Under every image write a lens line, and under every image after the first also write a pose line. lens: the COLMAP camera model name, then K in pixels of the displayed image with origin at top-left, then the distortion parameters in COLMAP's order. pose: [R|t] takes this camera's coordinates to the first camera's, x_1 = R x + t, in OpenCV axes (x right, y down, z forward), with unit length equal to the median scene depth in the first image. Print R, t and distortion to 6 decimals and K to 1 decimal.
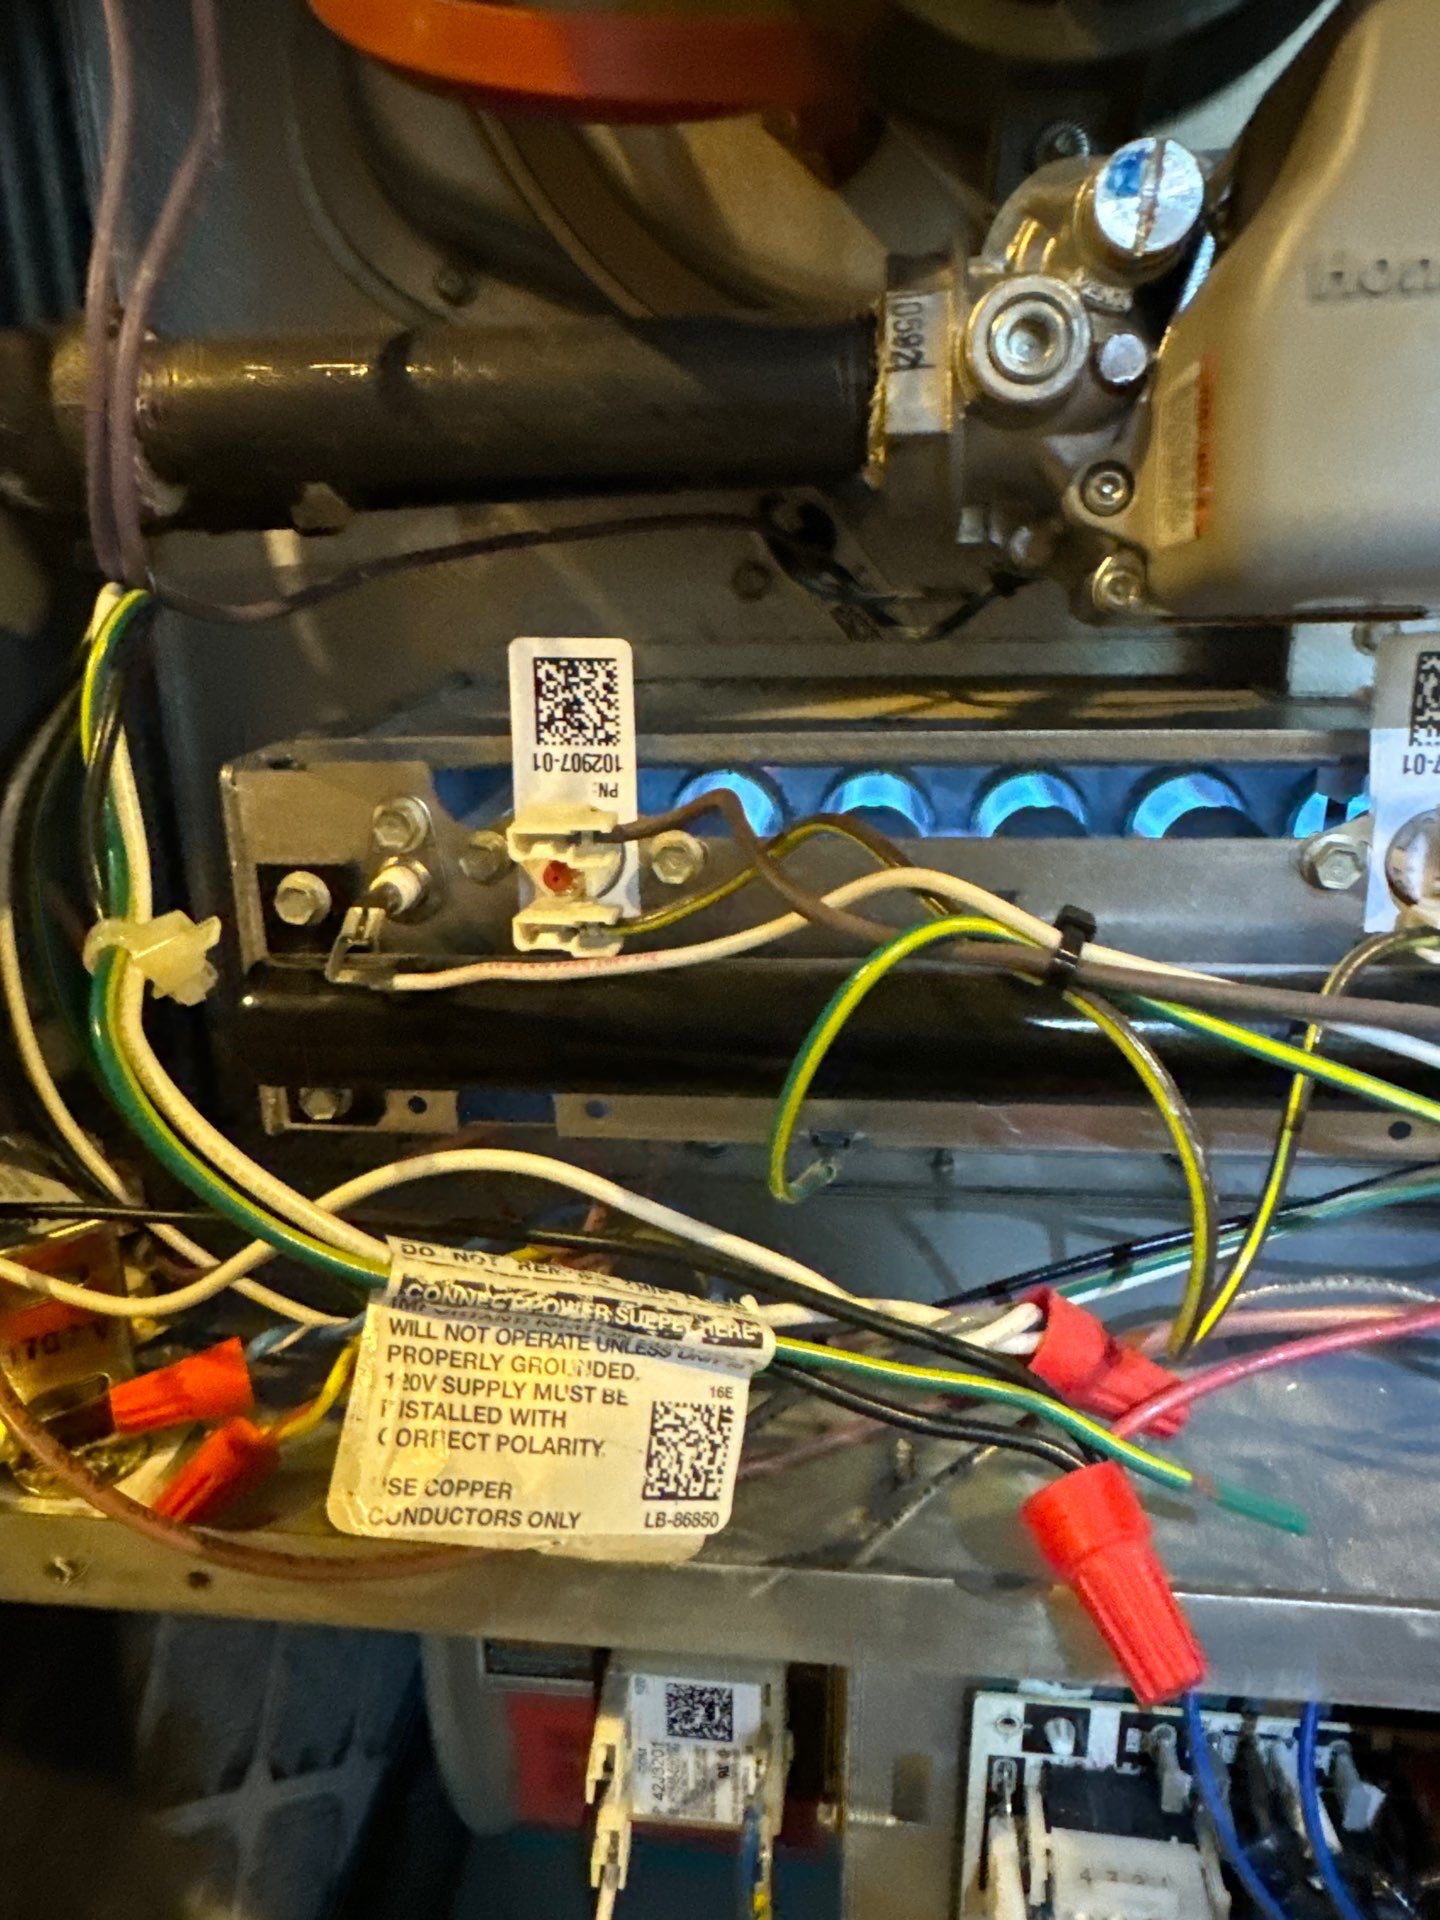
lens RADIAL K [[1421.4, 0, 711.4], [0, 1421.4, 961.1], [0, 0, 1]] dist [-0.073113, 0.080490]
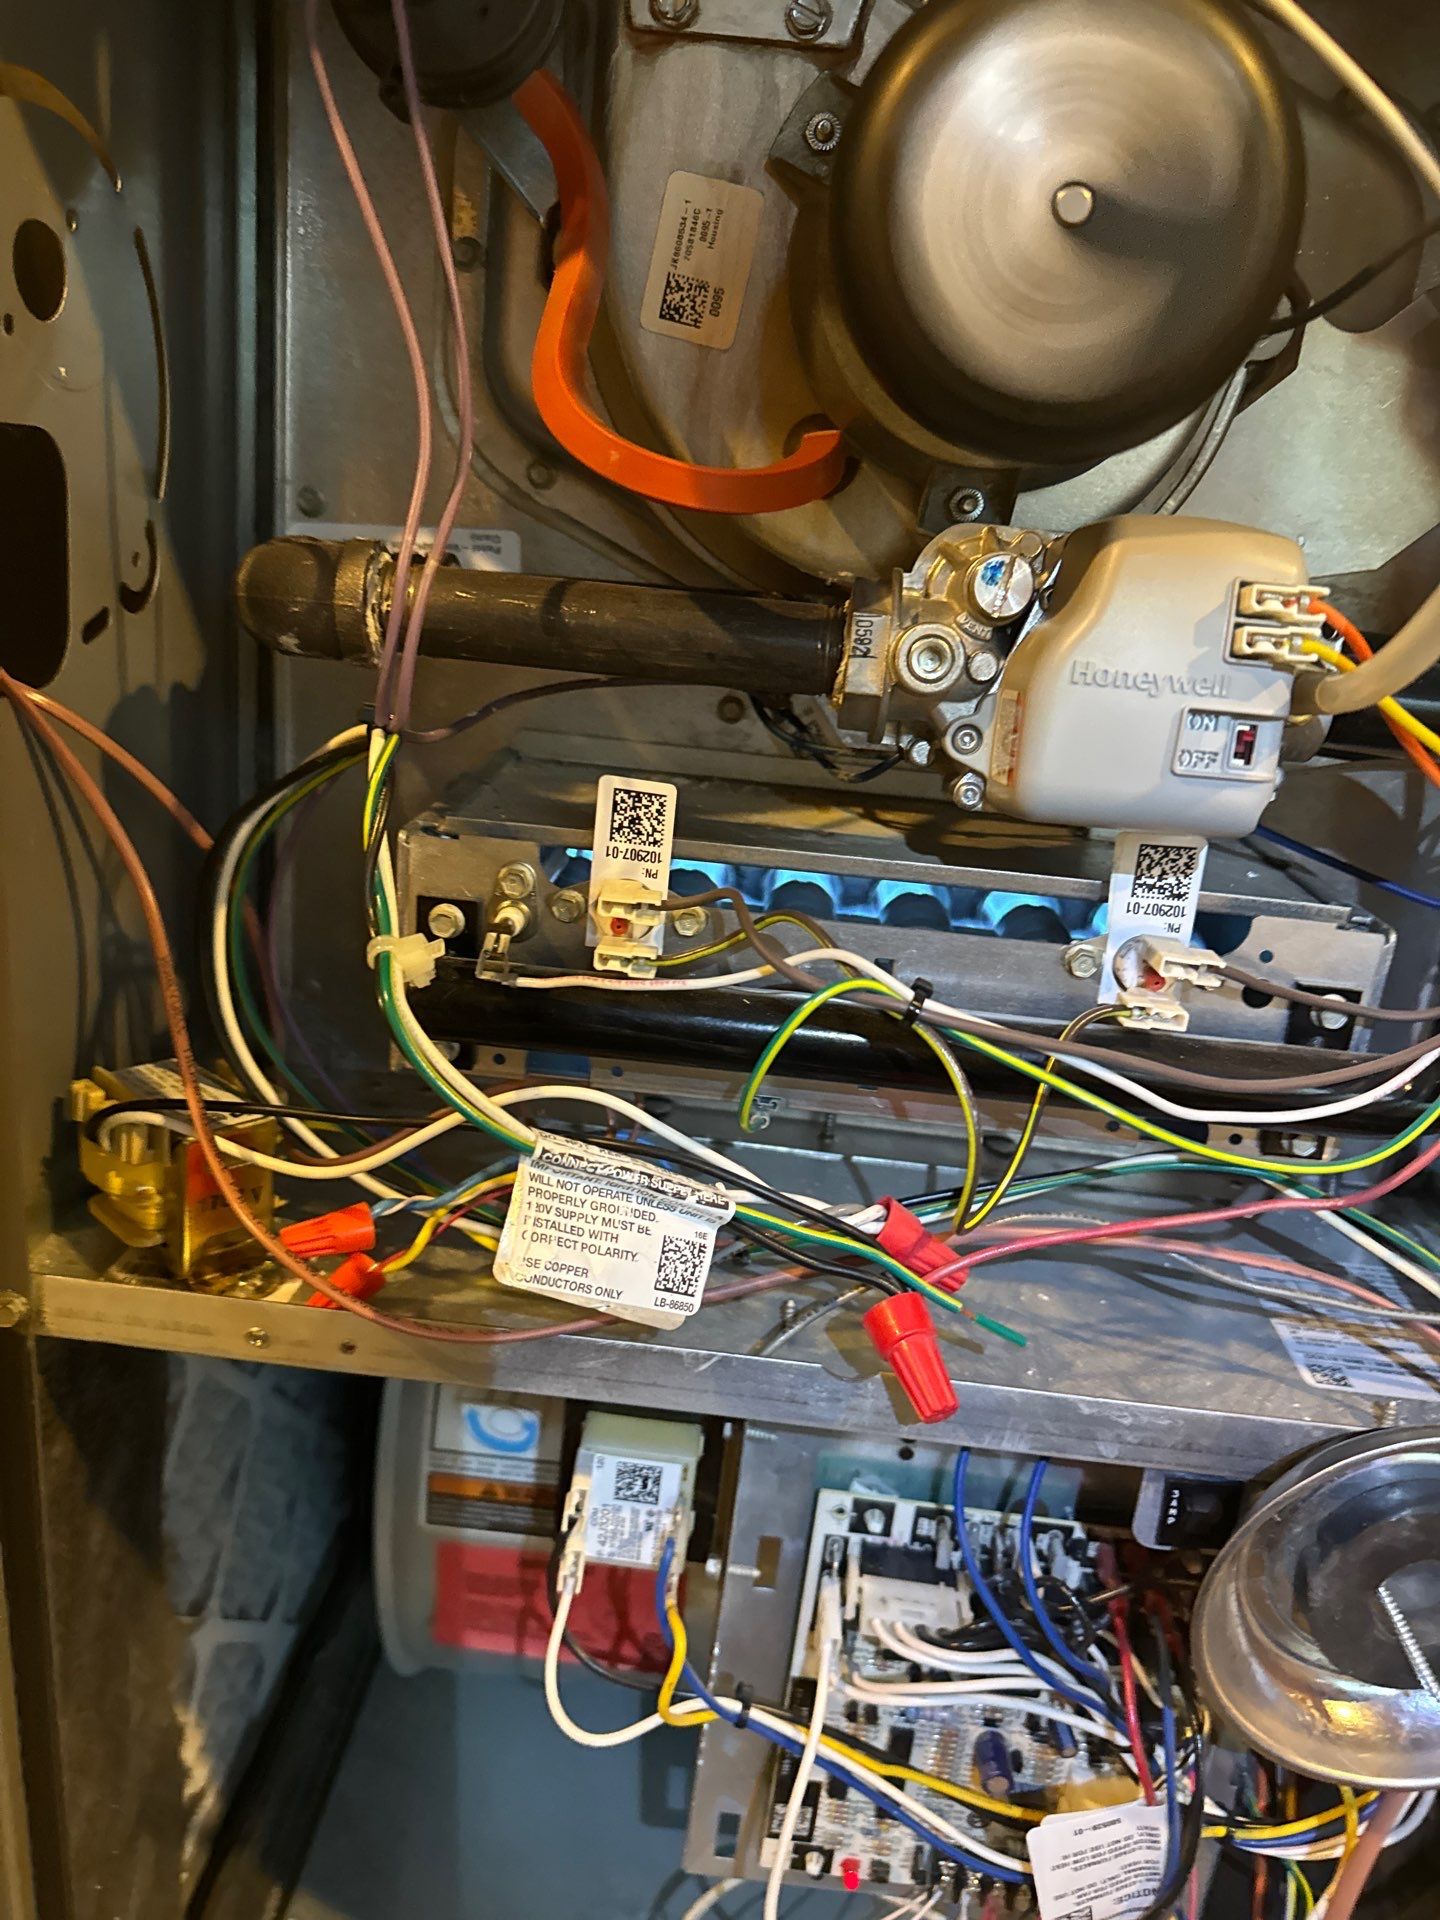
lens RADIAL K [[1363.0, 0, 735.5], [0, 1363.0, 966.4], [0, 0, 1]] dist [0.023928, -0.077333]
pose [[0.991217, 0.092531, 0.094484, -0.123600], [-0.092715, 0.995690, -0.002456, -0.021938], [-0.094304, -0.006325, 0.995523, -0.595047]]
